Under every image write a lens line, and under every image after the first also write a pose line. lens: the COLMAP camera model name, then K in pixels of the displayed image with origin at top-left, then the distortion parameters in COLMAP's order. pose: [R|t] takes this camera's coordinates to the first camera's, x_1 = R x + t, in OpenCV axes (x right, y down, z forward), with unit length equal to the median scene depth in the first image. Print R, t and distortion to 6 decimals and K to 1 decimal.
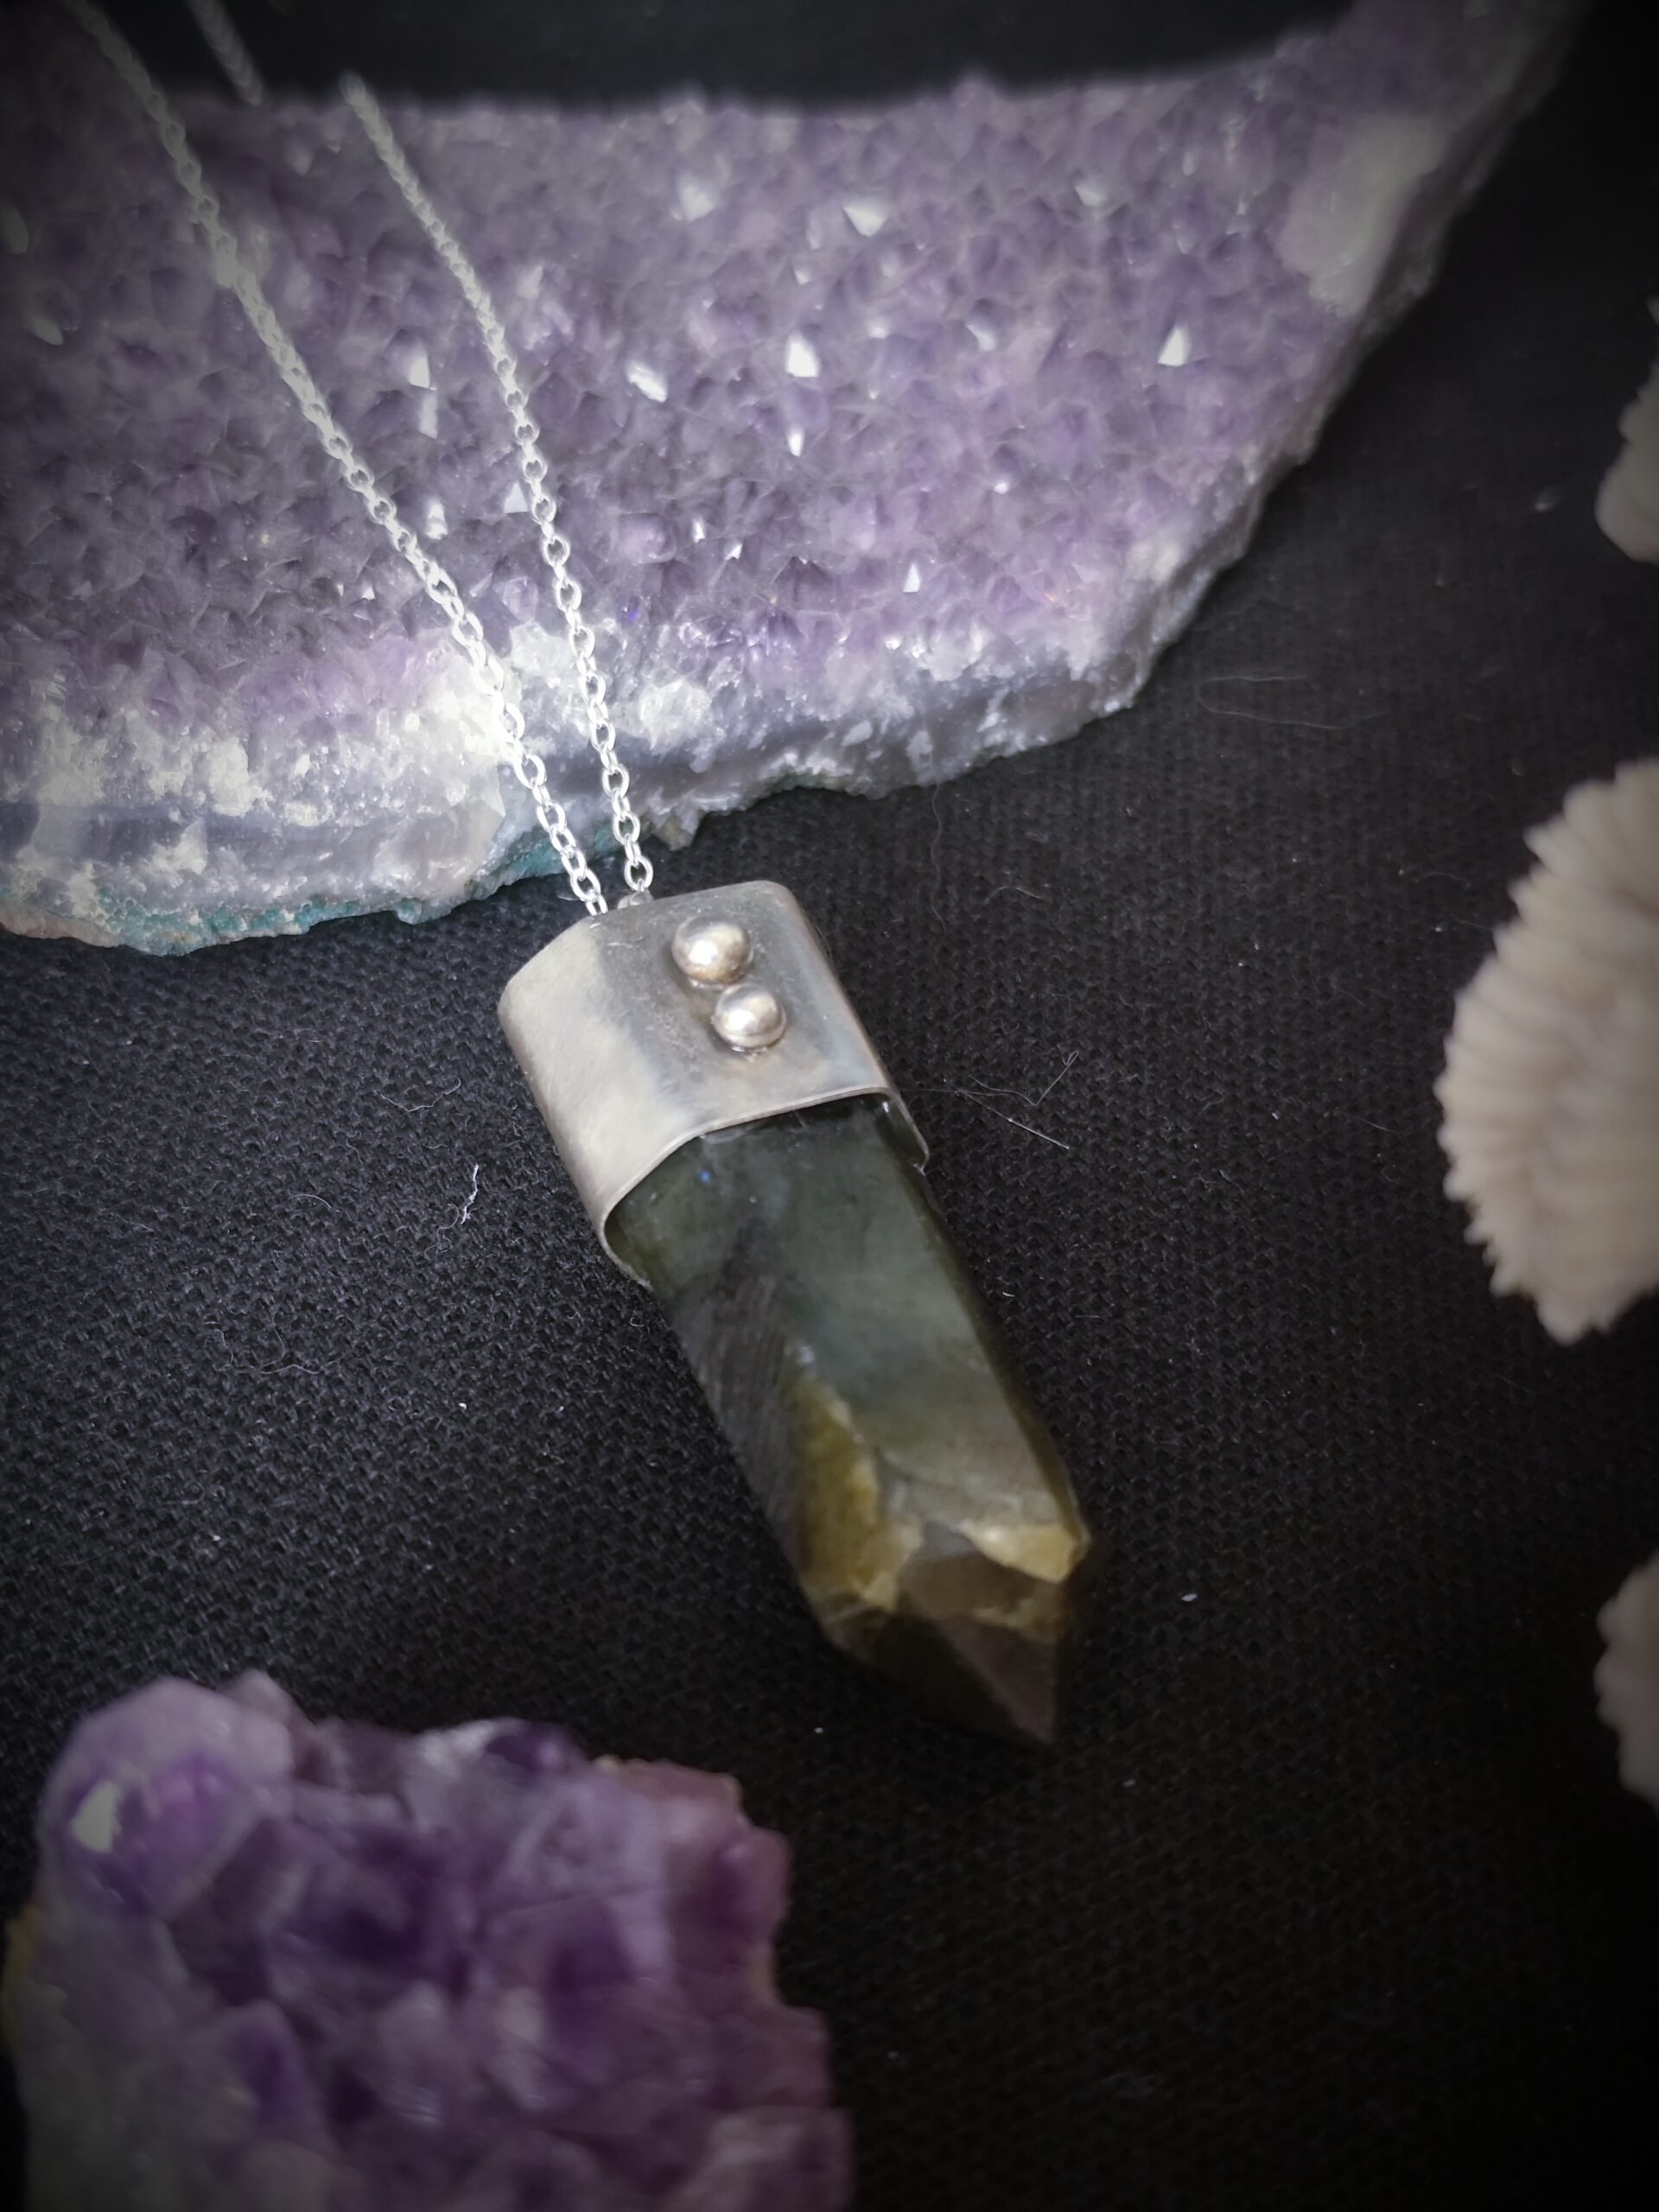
lens RADIAL K [[3209.8, 0, 829.5], [0, 3209.8, 1106.0], [0, 0, 1]] dist [0.142291, -0.809500]
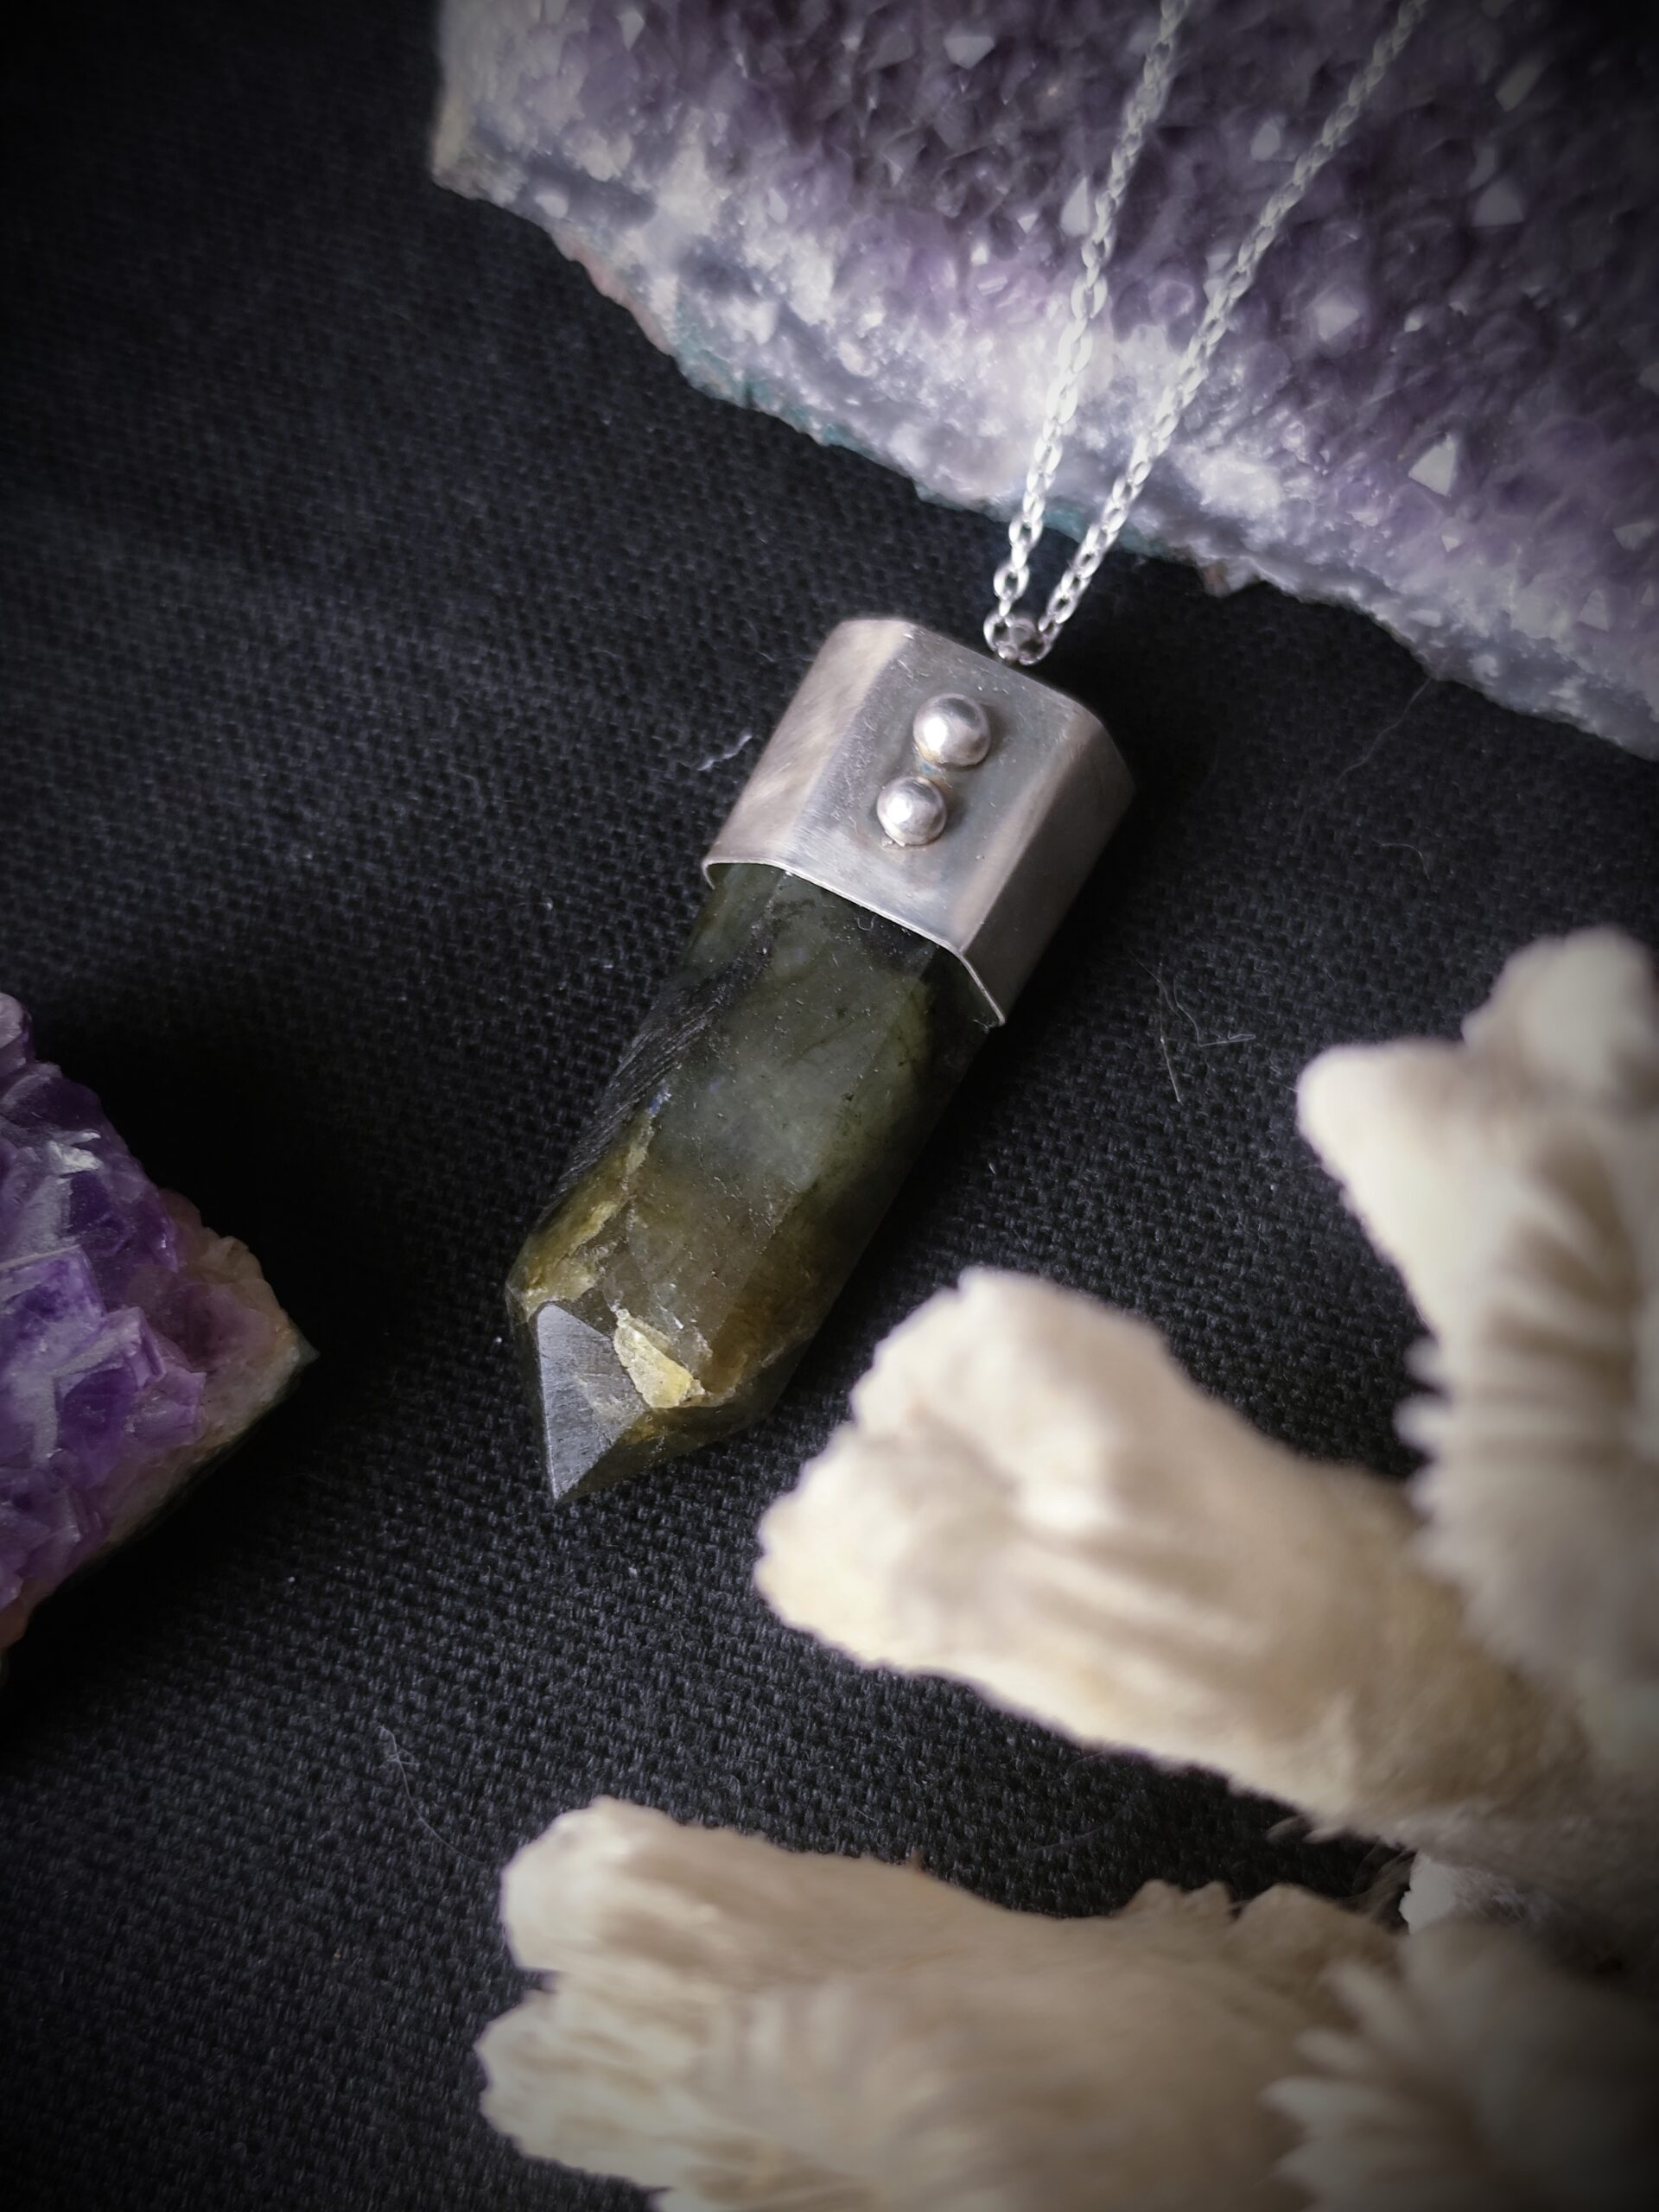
lens RADIAL K [[3209.8, 0, 829.5], [0, 3209.8, 1106.0], [0, 0, 1]] dist [0.142291, -0.809500]
pose [[0.643228, 0.689754, -0.332412, 0.334057], [-0.530070, 0.714432, 0.456741, -0.380249], [0.552525, -0.117587, 0.825160, 0.115443]]
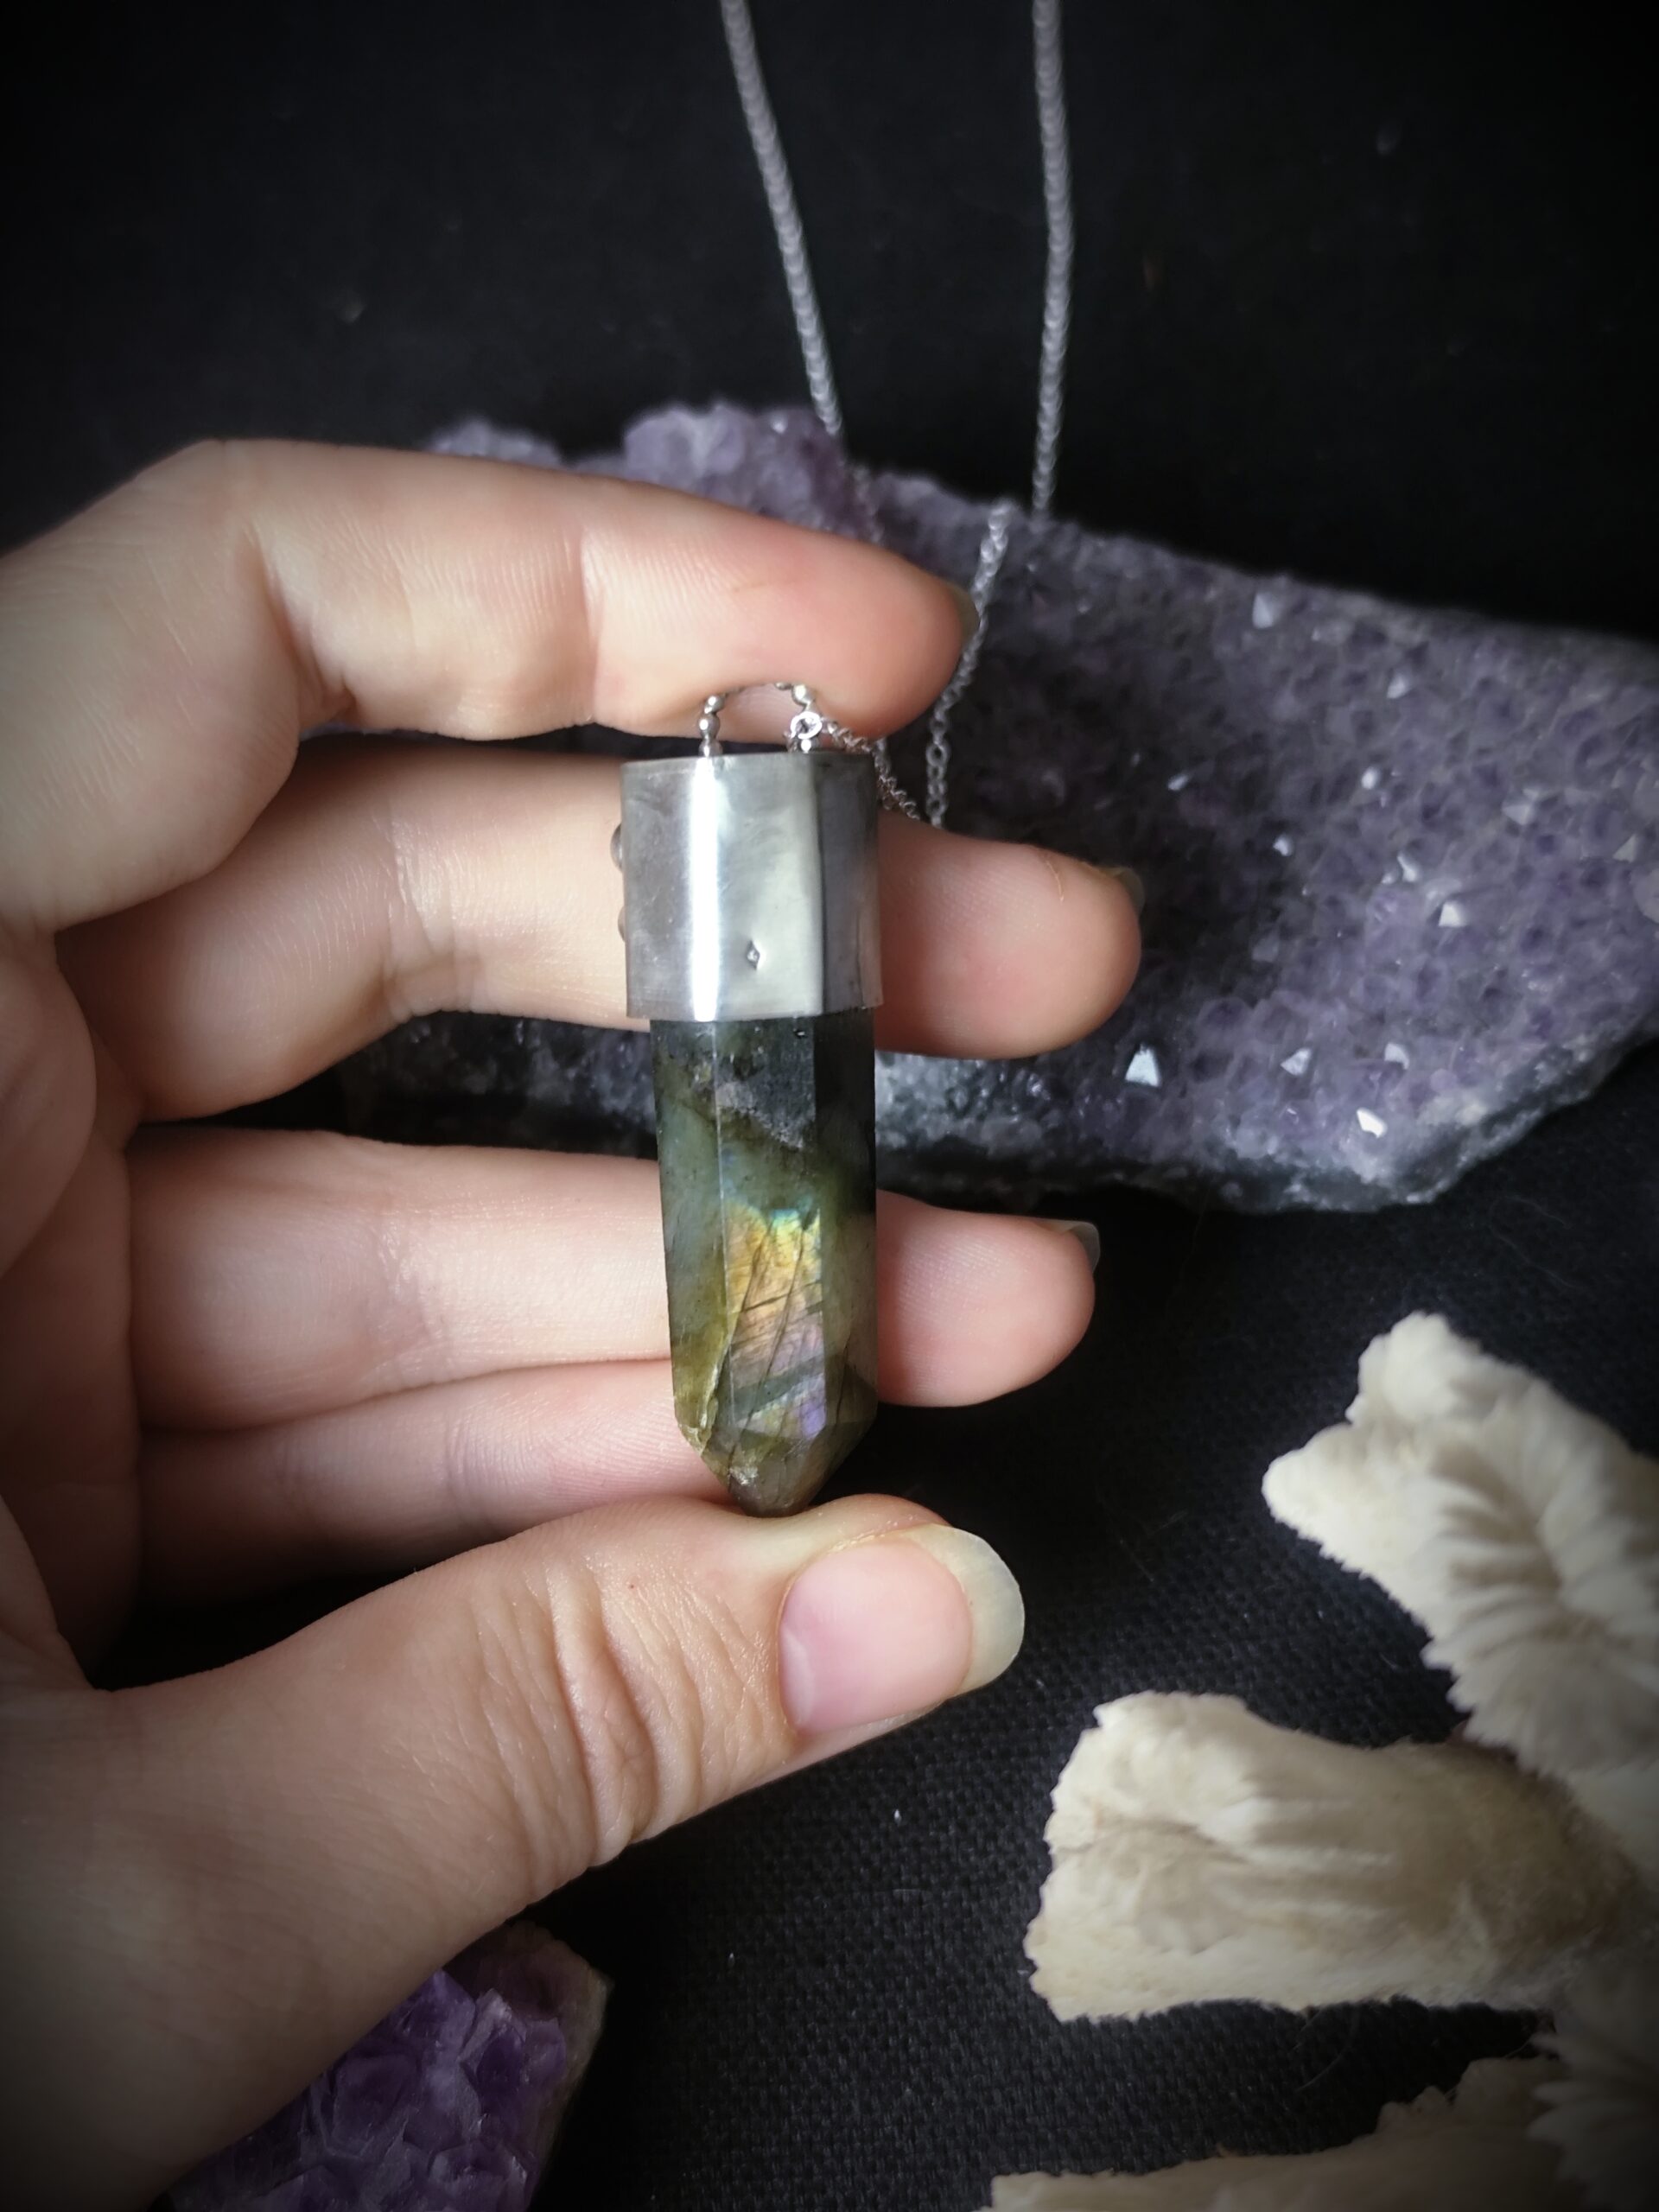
lens RADIAL K [[3148.0, 0, 784.5], [0, 3148.0, 1103.3], [0, 0, 1]] dist [0.128497, -0.822500]
pose [[0.857913, 0.323096, -0.399492, 0.388125], [-0.240512, 0.939624, 0.243433, -0.435520], [0.454025, -0.112762, 0.883825, -0.163037]]
